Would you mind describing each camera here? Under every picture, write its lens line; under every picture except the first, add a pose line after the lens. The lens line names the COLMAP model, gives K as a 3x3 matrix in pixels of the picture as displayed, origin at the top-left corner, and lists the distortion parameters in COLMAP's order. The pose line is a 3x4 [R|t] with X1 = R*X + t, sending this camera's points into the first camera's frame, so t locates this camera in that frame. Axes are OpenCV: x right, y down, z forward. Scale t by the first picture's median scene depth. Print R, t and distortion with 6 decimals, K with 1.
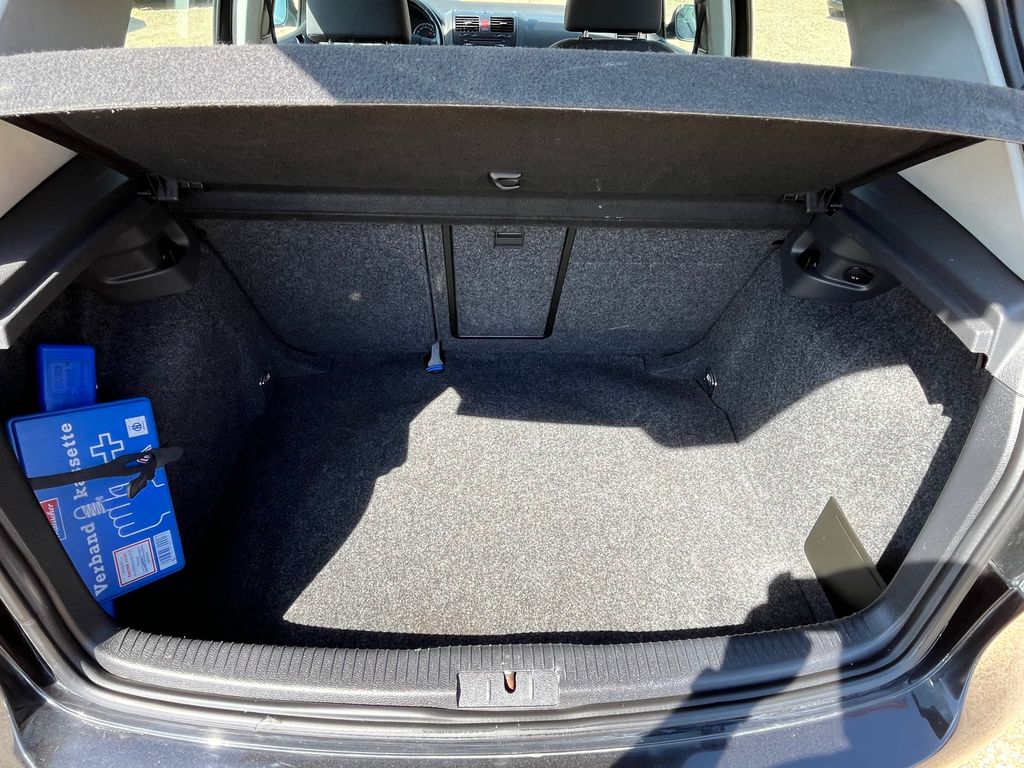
lens RADIAL K [[563.7, 0, 506.6], [0, 563.7, 386.6], [0, 0, 1]] dist [-0.003227, -0.001419]
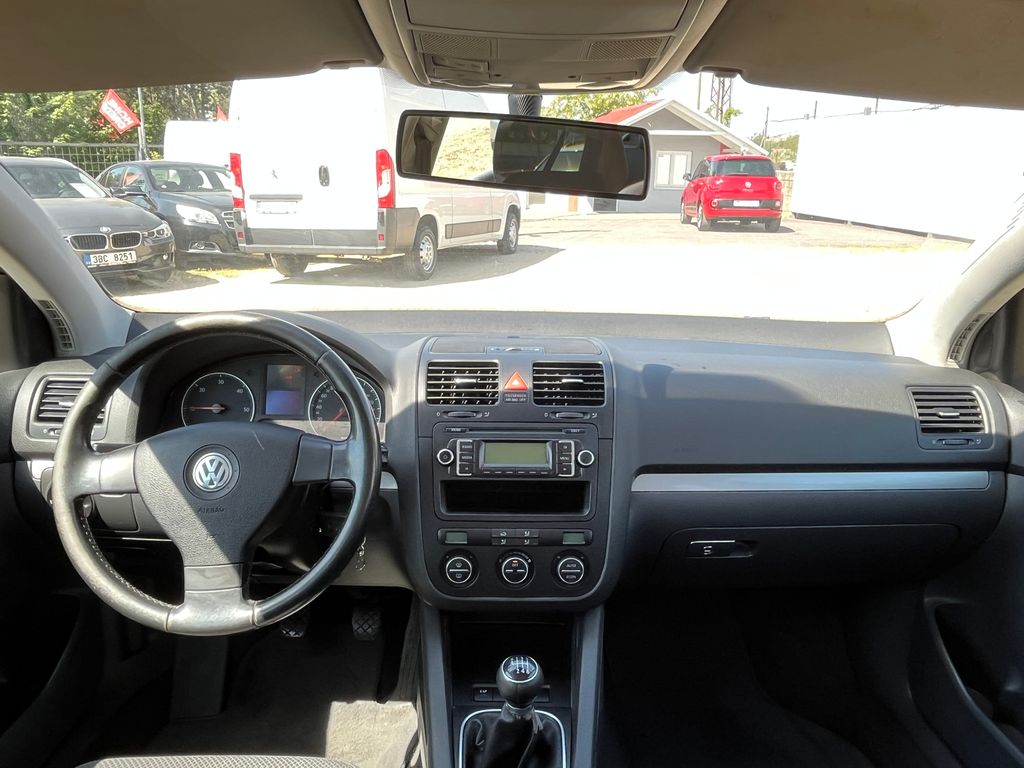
lens RADIAL K [[762.1, 0, 505.6], [0, 762.1, 381.9], [0, 0, 1]] dist [-0.003129, -0.000388]
pose [[0.999226, -0.010729, -0.037853, -0.050148], [-0.007363, 0.894102, -0.447803, -0.815098], [0.038649, 0.447735, 0.893331, 1.101551]]
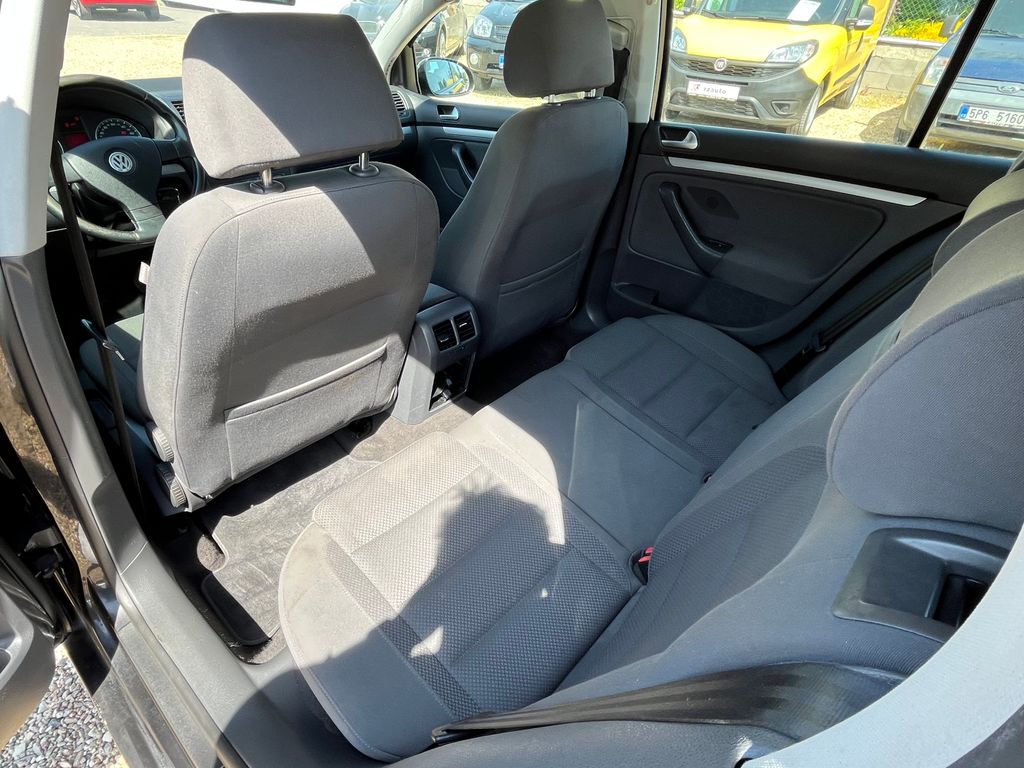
lens RADIAL K [[567.9, 0, 503.8], [0, 567.9, 381.2], [0, 0, 1]] dist [-0.003420, -0.000281]
pose [[0.696040, -0.407378, 0.591246, -0.609024], [0.454741, 0.887369, 0.076070, -0.468770], [-0.555642, 0.215916, 0.802896, 0.630848]]
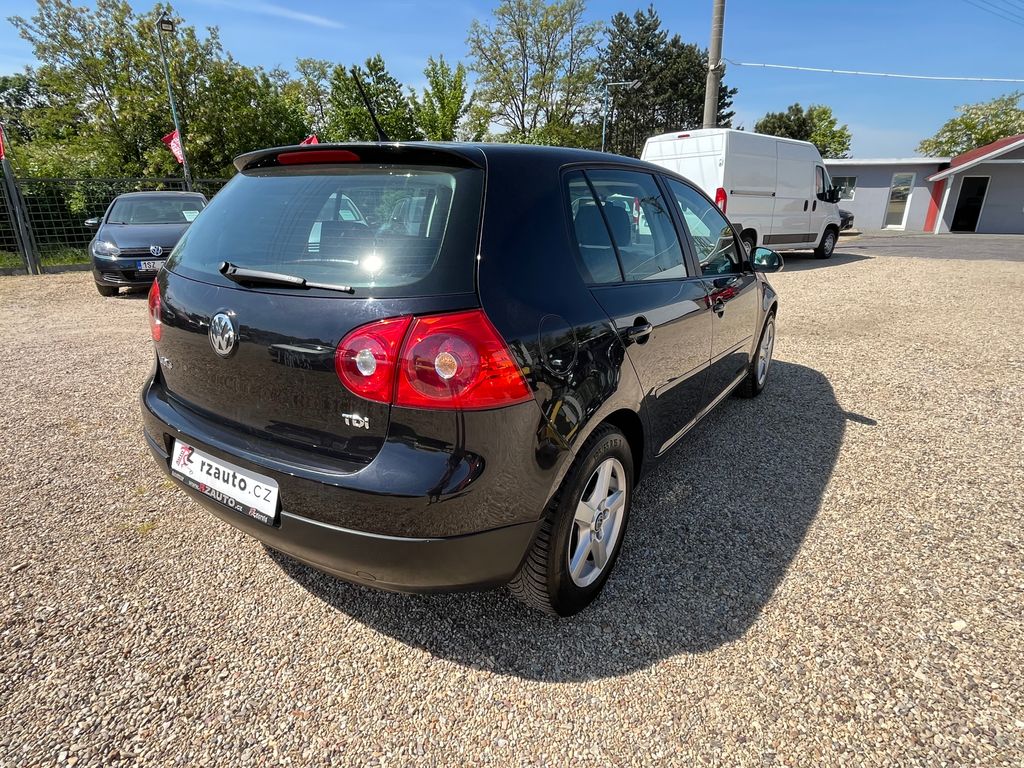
lens RADIAL K [[563.7, 0, 506.6], [0, 563.7, 386.6], [0, 0, 1]] dist [-0.003227, -0.001419]
pose [[0.803685, 0.159857, -0.573181, 1.188056], [-0.378054, 0.881026, -0.284374, 0.349850], [0.459528, 0.445240, 0.768502, -0.220469]]
